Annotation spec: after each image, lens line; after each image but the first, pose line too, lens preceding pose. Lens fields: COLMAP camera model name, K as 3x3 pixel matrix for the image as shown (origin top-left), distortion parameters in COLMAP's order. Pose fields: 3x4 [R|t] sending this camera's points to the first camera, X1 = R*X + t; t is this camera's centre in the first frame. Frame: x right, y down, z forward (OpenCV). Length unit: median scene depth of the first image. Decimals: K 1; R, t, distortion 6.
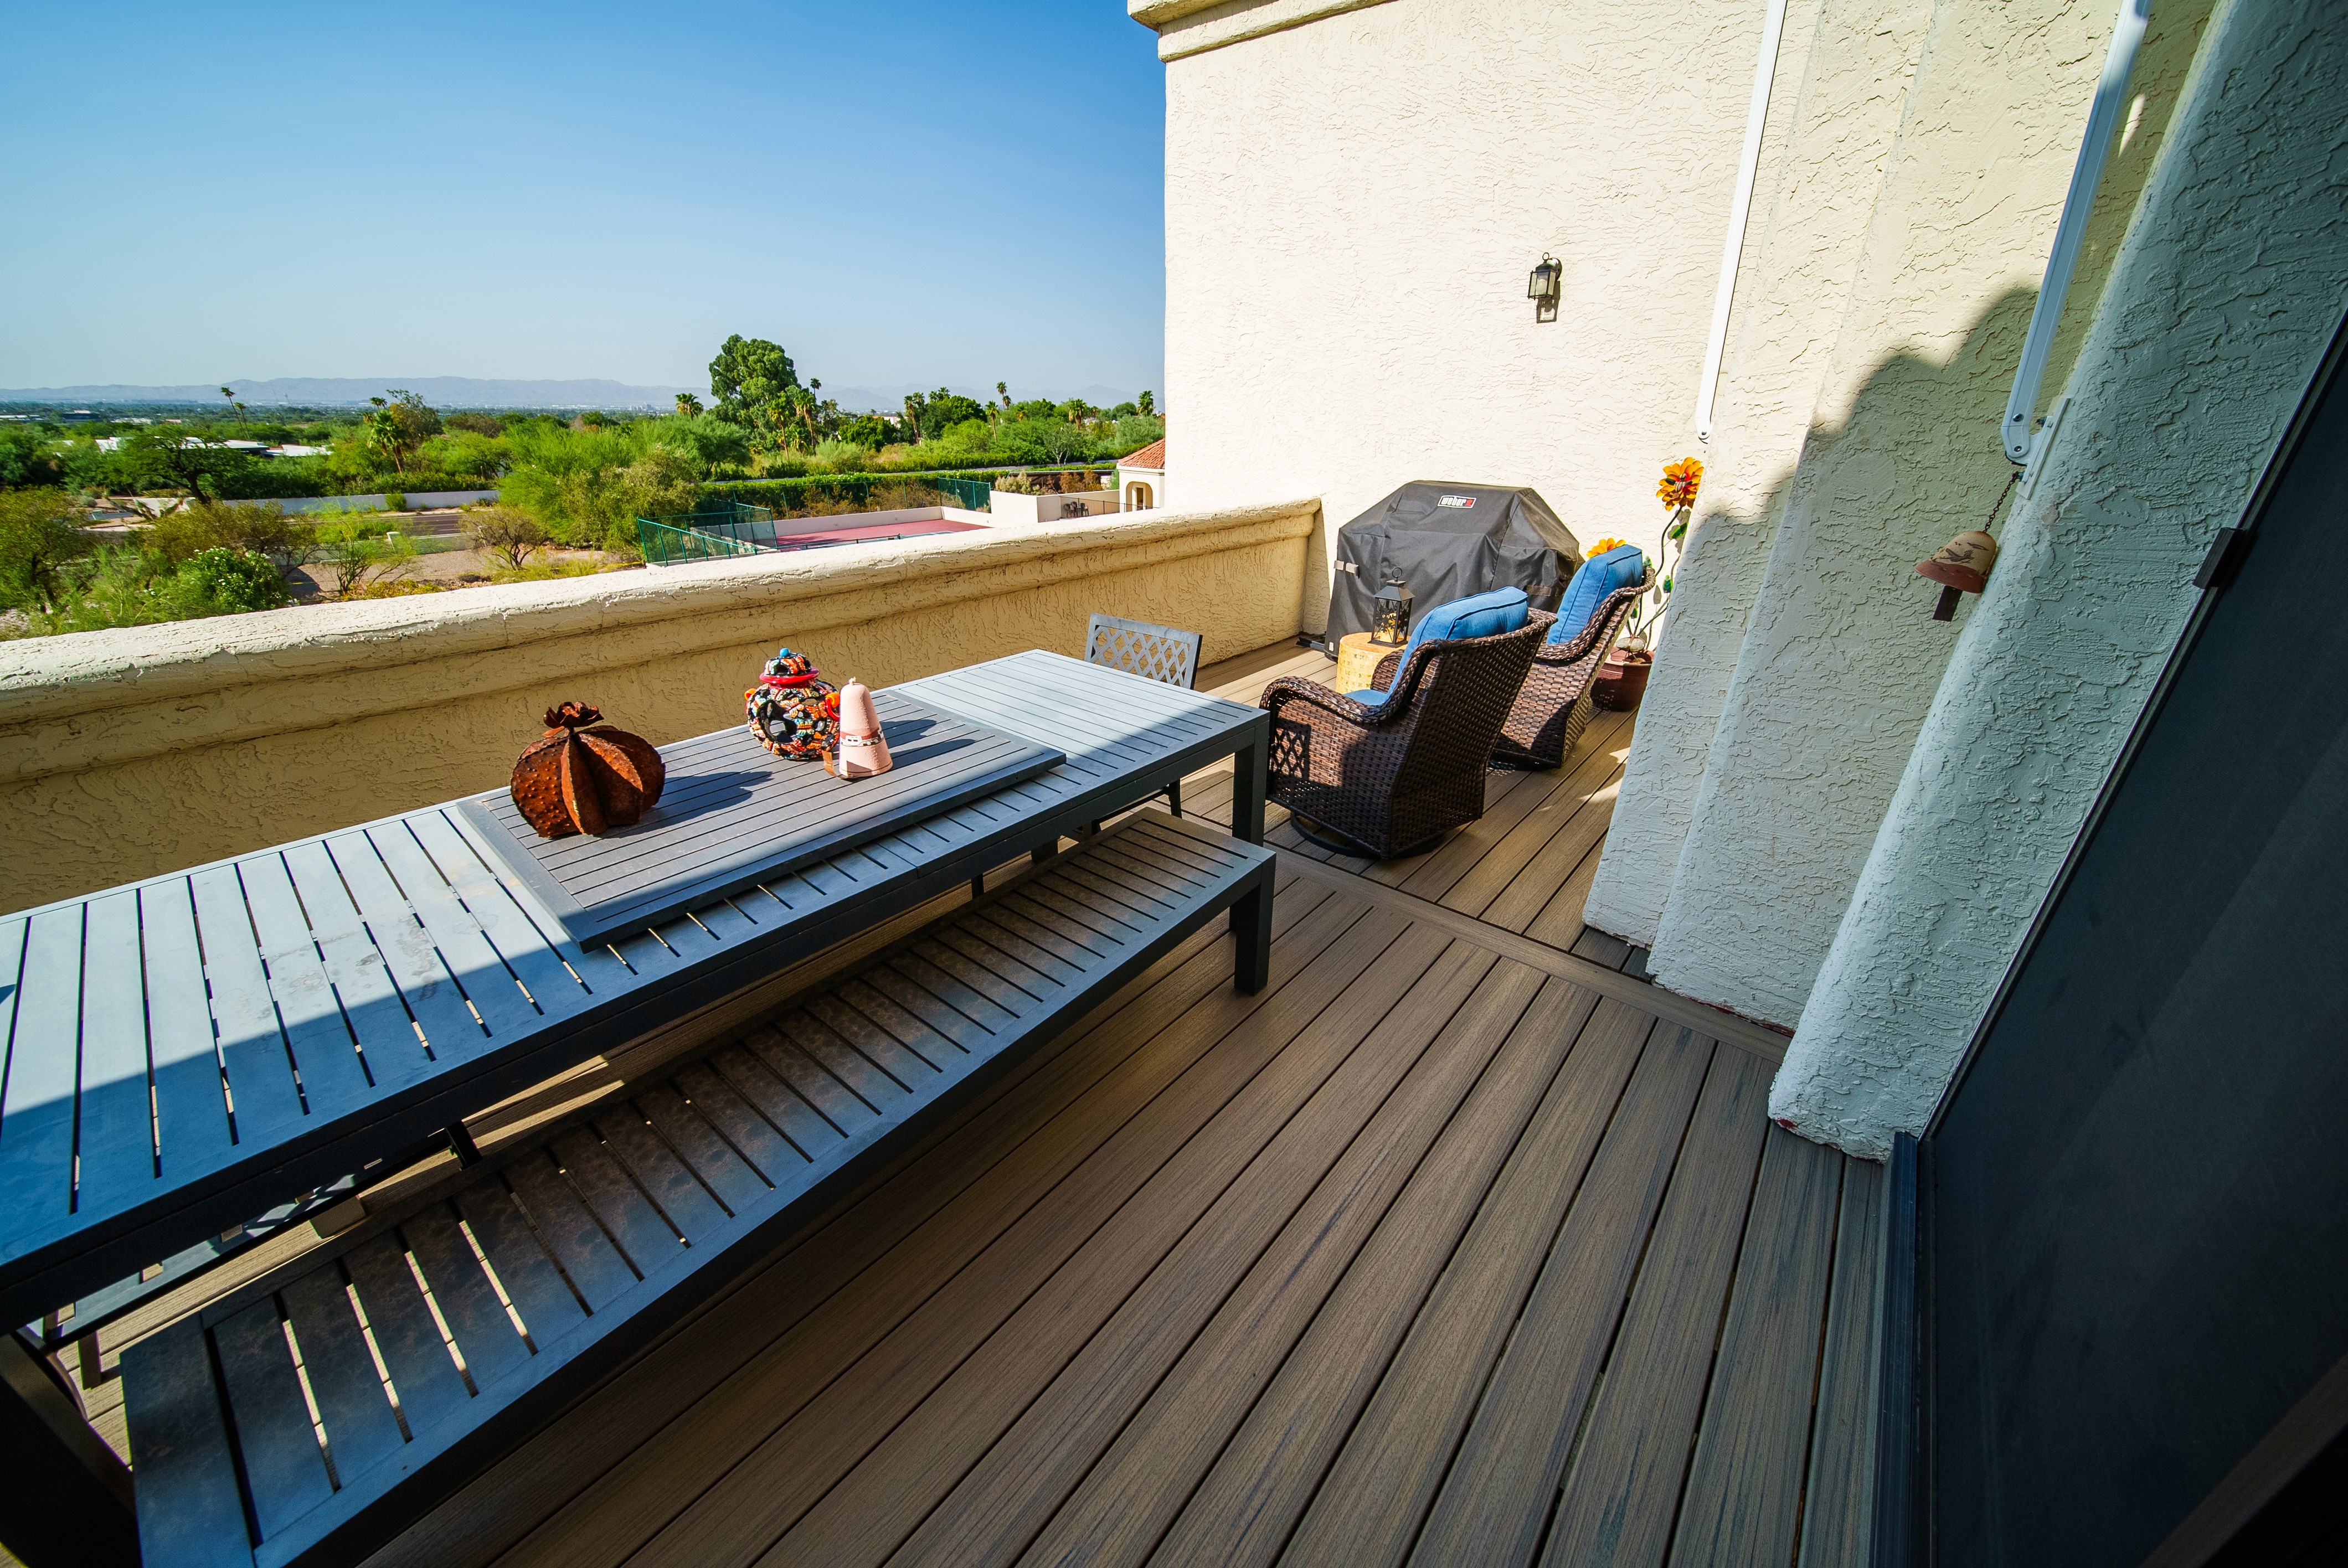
lens RADIAL K [[832.5, 0, 1179.6], [0, 832.5, 782.5], [0, 0, 1]] dist [0.007705, -0.002736]
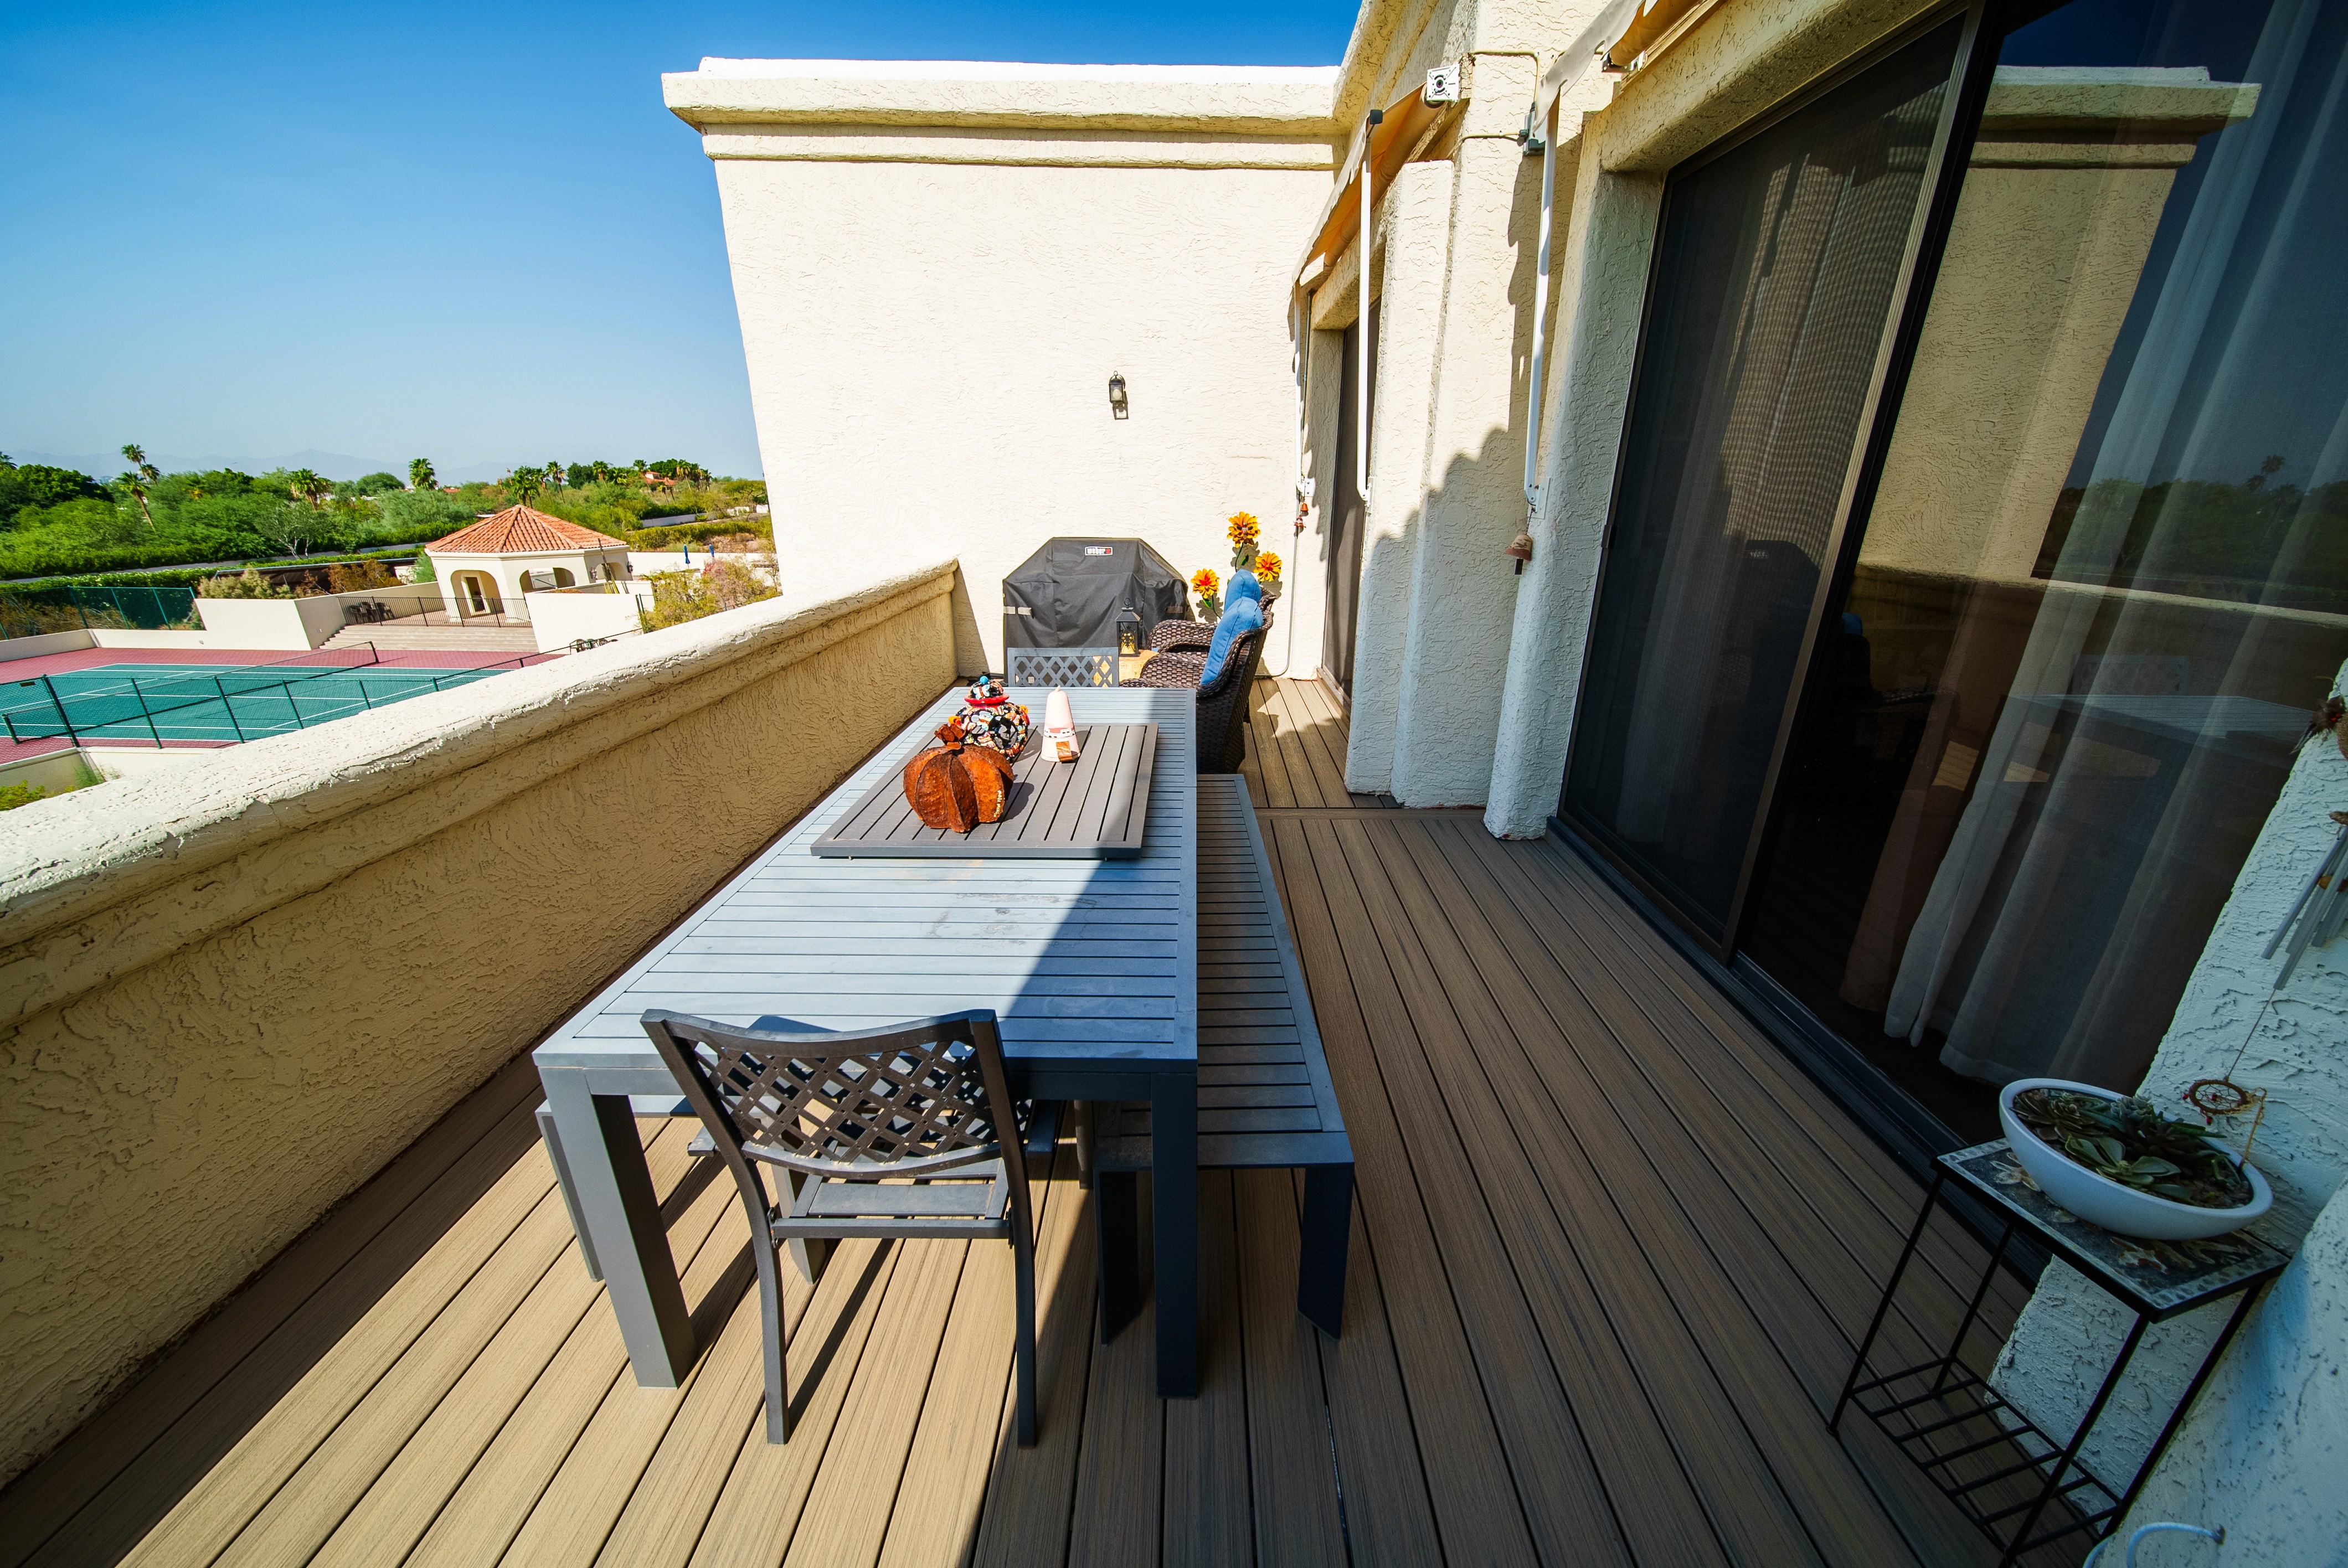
lens RADIAL K [[832.5, 0, 1179.6], [0, 832.5, 782.5], [0, 0, 1]] dist [0.007705, -0.002736]
pose [[0.772465, -0.225408, 0.593708, -0.728788], [0.266895, 0.963547, 0.018568, 0.033930], [-0.576251, 0.144115, 0.804466, -0.109008]]
